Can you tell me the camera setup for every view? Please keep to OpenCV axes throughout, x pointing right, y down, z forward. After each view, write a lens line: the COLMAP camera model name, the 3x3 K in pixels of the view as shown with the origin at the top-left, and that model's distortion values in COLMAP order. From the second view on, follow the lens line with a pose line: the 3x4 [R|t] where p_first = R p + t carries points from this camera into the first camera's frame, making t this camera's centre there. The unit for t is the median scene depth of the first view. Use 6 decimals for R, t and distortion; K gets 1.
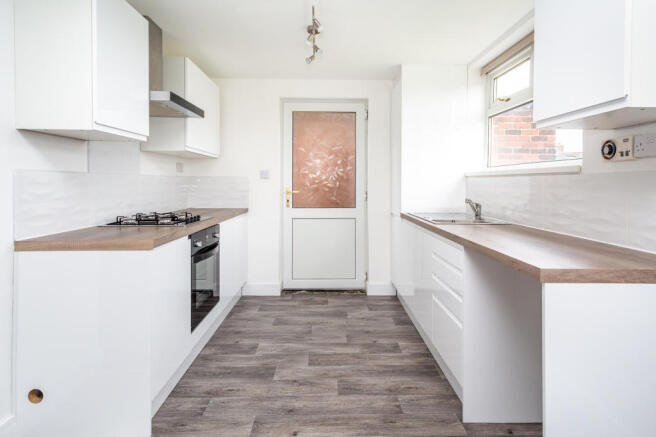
lens RADIAL K [[373.3, 0, 340.8], [0, 373.3, 185.7], [0, 0, 1]] dist [0.004065, 0.000022]
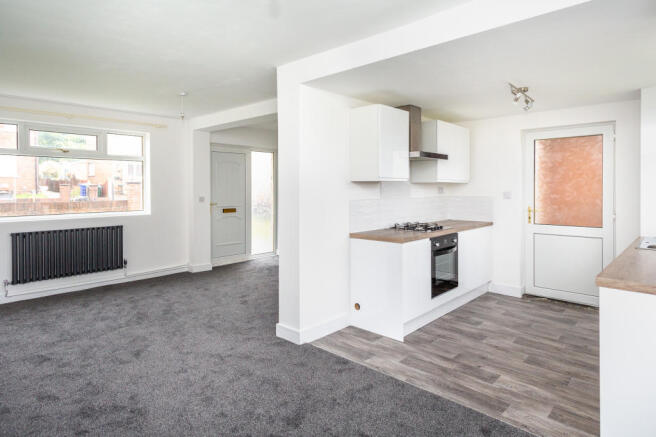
lens RADIAL K [[381.2, 0, 328.9], [0, 381.2, 193.1], [0, 0, 1]] dist [0.000634, 0.000007]
pose [[0.703251, 0.002935, -0.710936, 0.400625], [-0.000934, 0.999994, 0.003204, -0.059710], [0.710941, -0.001589, 0.703250, -0.417229]]
